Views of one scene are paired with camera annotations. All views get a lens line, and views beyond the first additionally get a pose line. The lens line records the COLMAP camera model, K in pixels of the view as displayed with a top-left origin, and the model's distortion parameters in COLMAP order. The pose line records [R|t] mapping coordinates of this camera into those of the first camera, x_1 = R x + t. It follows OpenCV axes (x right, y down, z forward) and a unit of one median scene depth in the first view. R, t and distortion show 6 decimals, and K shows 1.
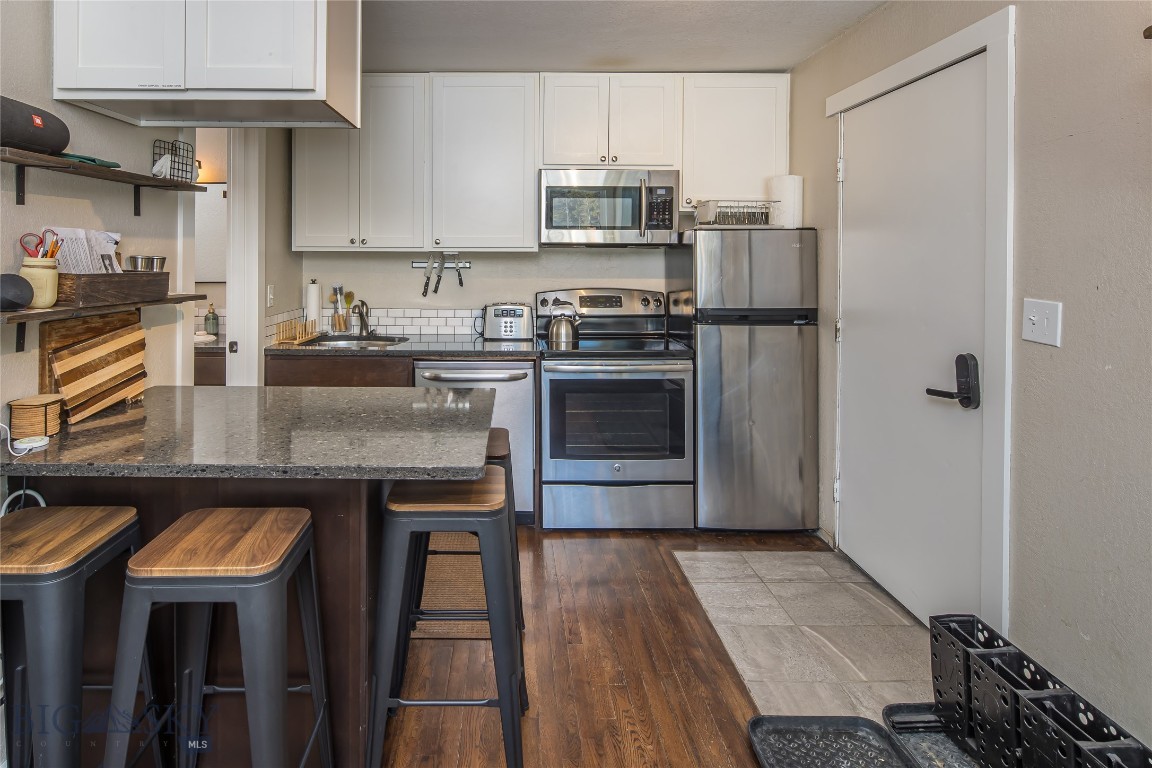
lens RADIAL K [[573.5, 0, 527.6], [0, 573.5, 264.8], [0, 0, 1]] dist [0.008817, -0.003768]
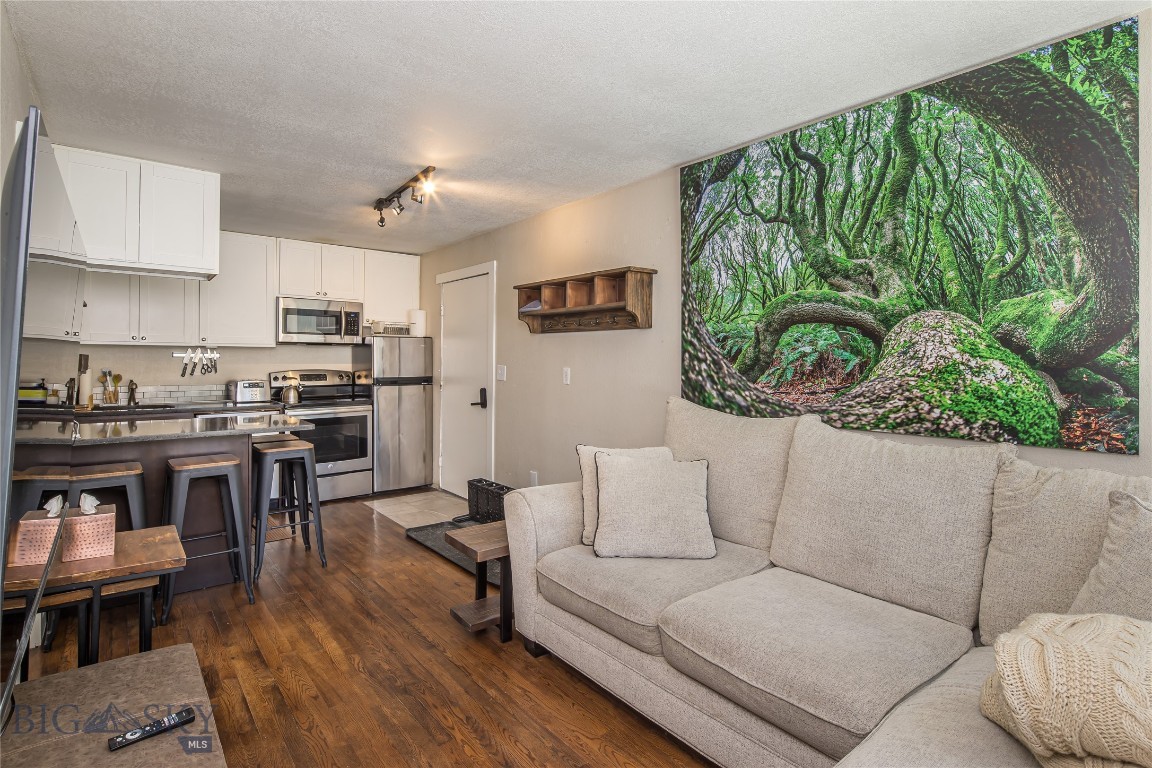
lens RADIAL K [[573.5, 0, 572.6], [0, 573.5, 338.7], [0, 0, 1]] dist [0.008817, -0.003768]
pose [[0.768779, 0.022794, 0.639109, -0.403090], [0.005083, 0.999115, -0.041749, 0.027787], [-0.639495, 0.035344, 0.767983, -0.855049]]
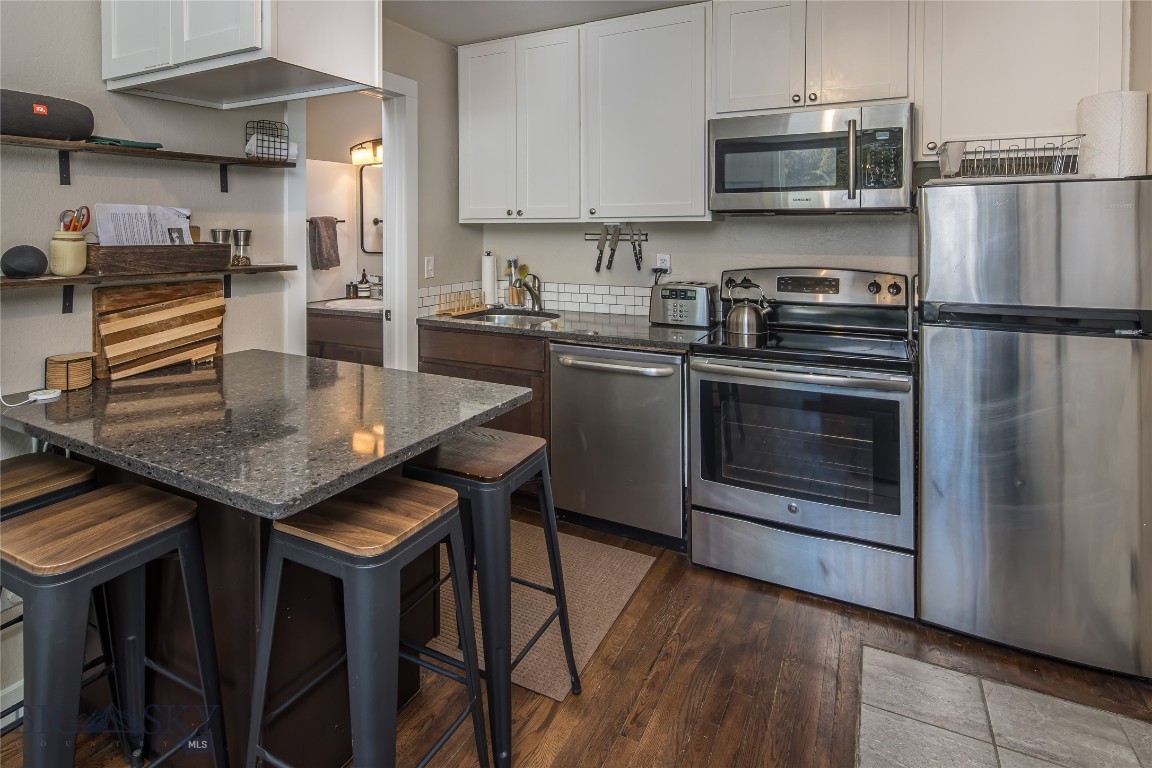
lens RADIAL K [[573.5, 0, 578.3], [0, 573.5, 242.7], [0, 0, 1]] dist [0.008817, -0.003768]
pose [[0.888223, 0.005001, -0.459386, 0.239113], [-0.000279, 0.999946, 0.010346, -0.000566], [0.459413, -0.009062, 0.888176, 0.196198]]
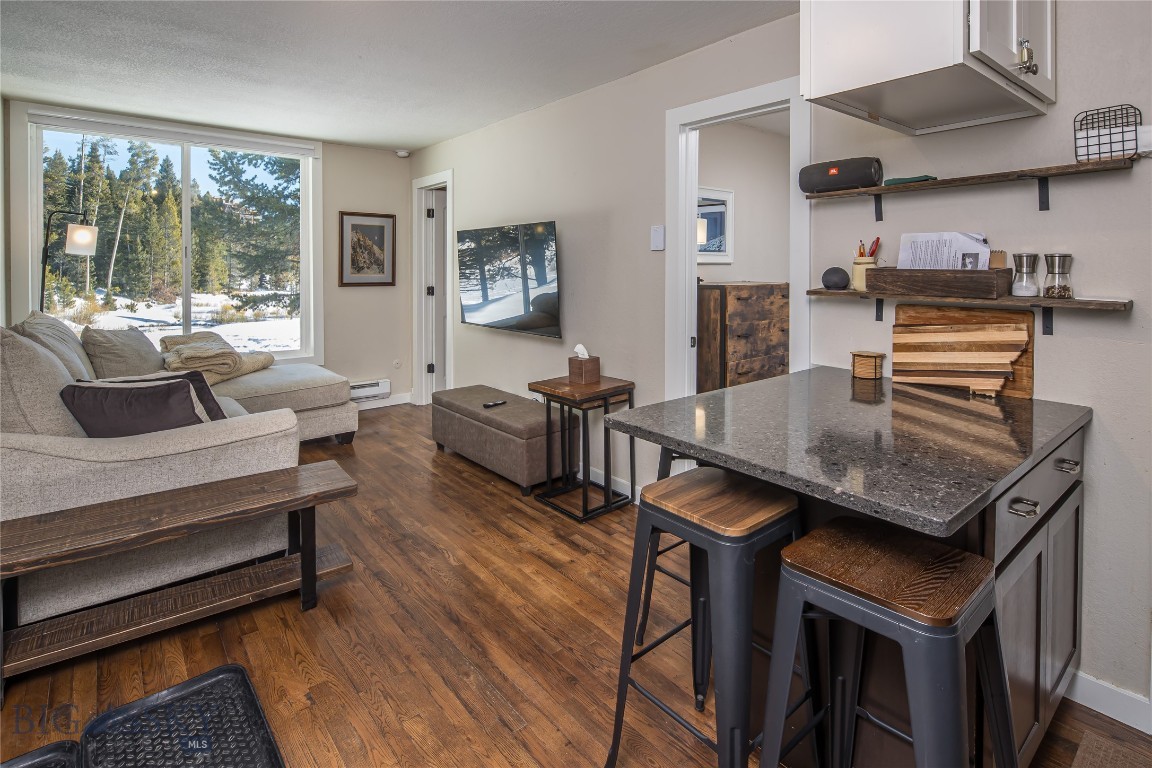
lens RADIAL K [[573.5, 0, 569.7], [0, 573.5, 270.6], [0, 0, 1]] dist [0.008817, -0.003768]
pose [[-0.764151, -0.000717, -0.645038, 0.292974], [-0.013323, 0.999804, 0.014673, 0.005151], [0.644900, 0.019806, -0.764010, 0.702159]]
